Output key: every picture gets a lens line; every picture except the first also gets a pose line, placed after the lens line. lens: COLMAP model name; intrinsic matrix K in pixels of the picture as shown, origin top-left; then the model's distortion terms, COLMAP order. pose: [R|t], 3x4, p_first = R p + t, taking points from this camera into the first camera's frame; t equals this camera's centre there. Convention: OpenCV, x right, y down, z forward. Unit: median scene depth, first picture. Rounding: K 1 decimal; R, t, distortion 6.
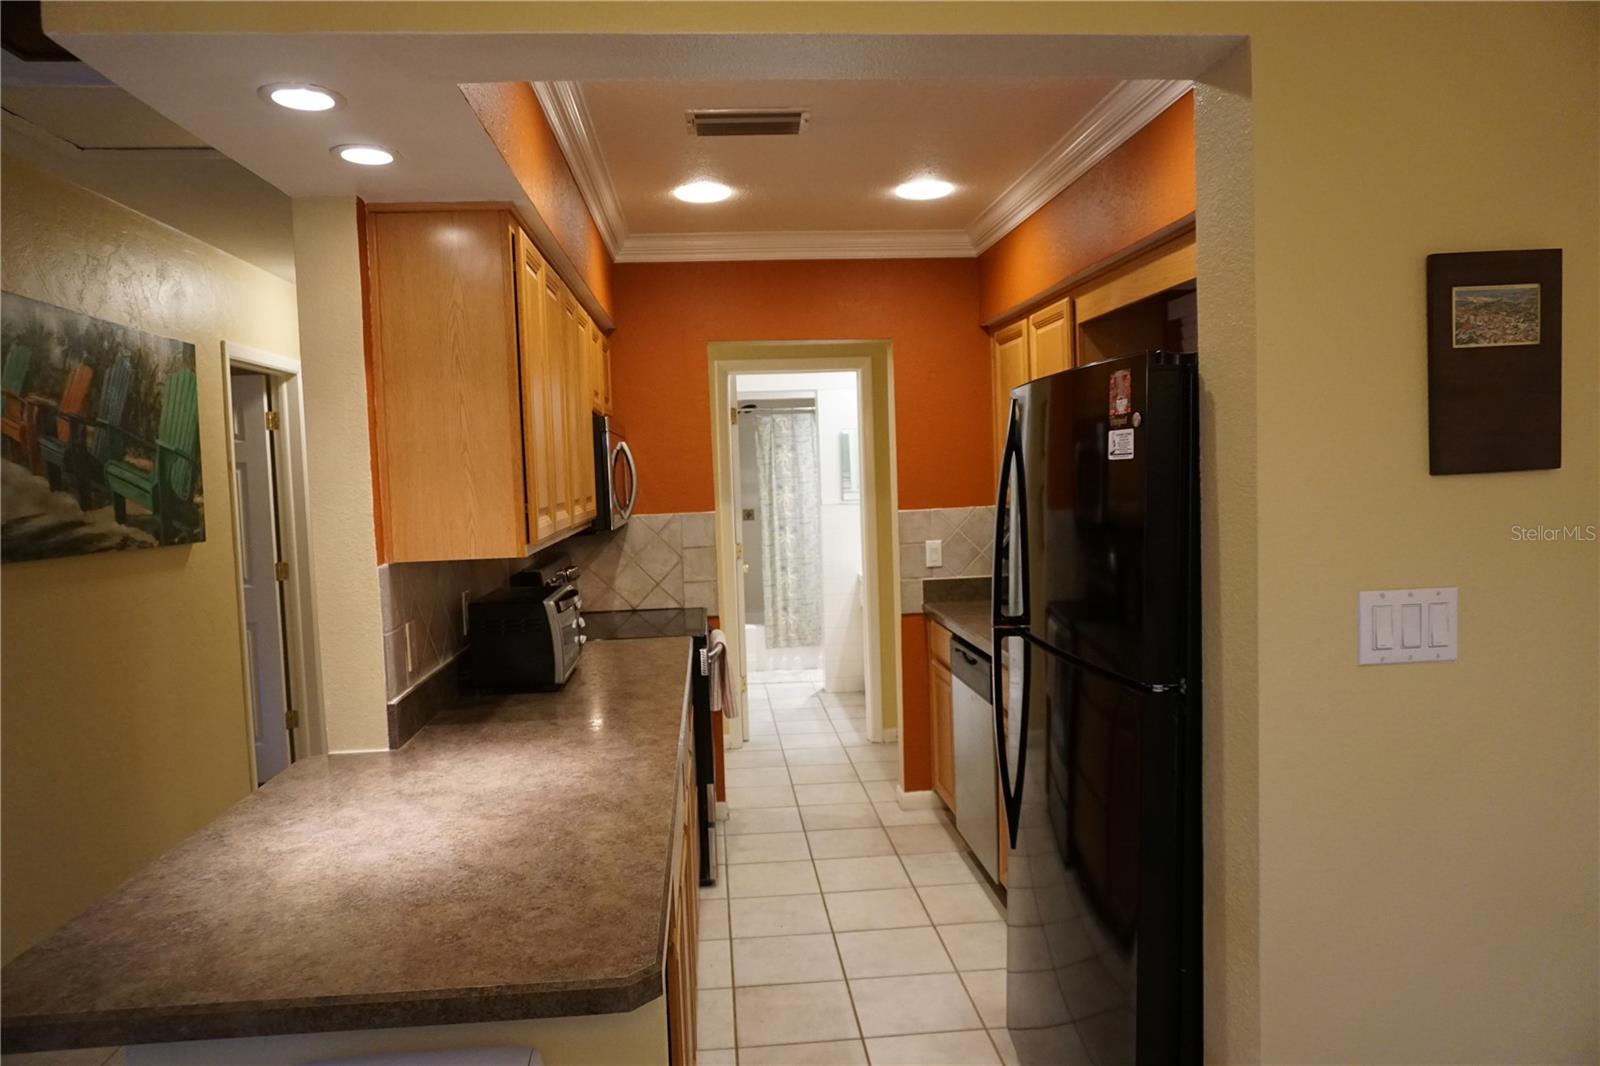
lens RADIAL K [[1073.7, 0, 801.8], [0, 1073.7, 532.3], [0, 0, 1]] dist [-0.041431, 0.029774]
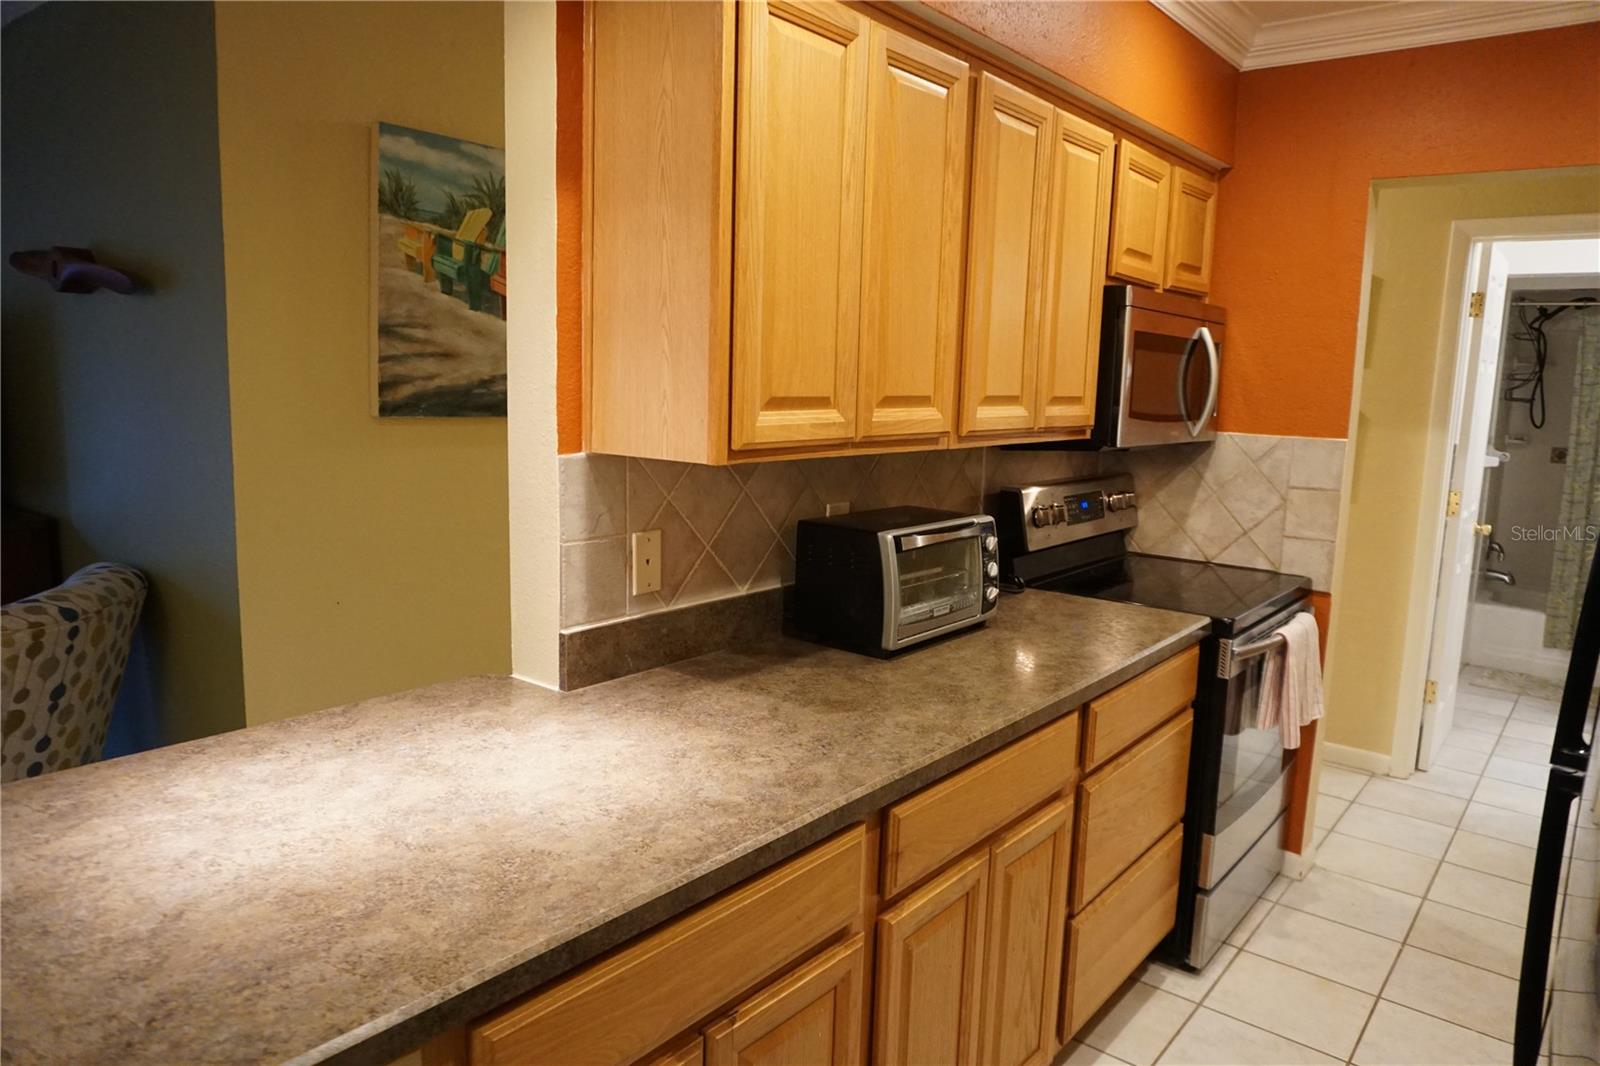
lens RADIAL K [[1073.7, 0, 795.0], [0, 1073.7, 532.3], [0, 0, 1]] dist [-0.041431, 0.029774]
pose [[0.721606, 0.156477, -0.674389, 0.244144], [-0.094940, 0.987285, 0.127490, -0.026541], [0.685764, -0.027972, 0.727287, 0.531034]]
